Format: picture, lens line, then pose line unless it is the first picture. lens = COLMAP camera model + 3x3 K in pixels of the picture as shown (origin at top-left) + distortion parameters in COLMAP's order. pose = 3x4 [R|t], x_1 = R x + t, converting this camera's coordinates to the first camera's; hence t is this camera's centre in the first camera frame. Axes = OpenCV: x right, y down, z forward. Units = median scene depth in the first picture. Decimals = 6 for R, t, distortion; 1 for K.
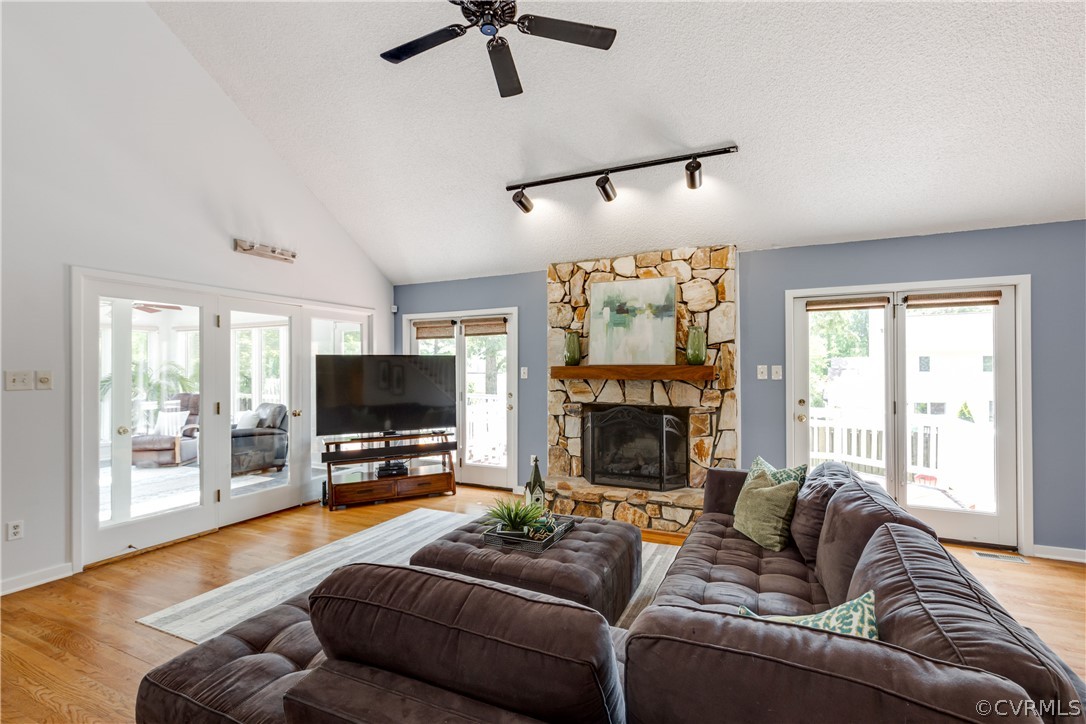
lens RADIAL K [[498.6, 0, 525.8], [0, 498.6, 364.2], [0, 0, 1]] dist [0.000695, -0.000282]
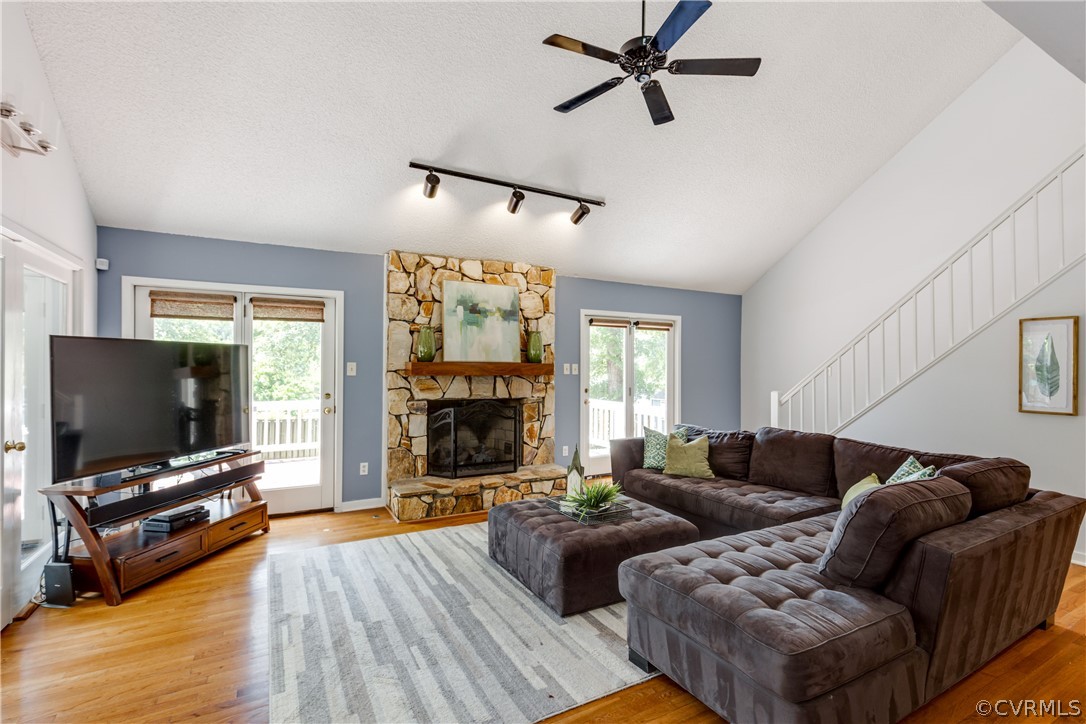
lens RADIAL K [[509.8, 0, 543.0], [0, 509.8, 362.0], [0, 0, 1]] dist [-0.000497, -0.000296]
pose [[0.565245, 0.014953, 0.824787, -0.615908], [-0.013224, 0.999871, -0.009065, 0.009732], [-0.824817, -0.005783, 0.565370, 0.262851]]
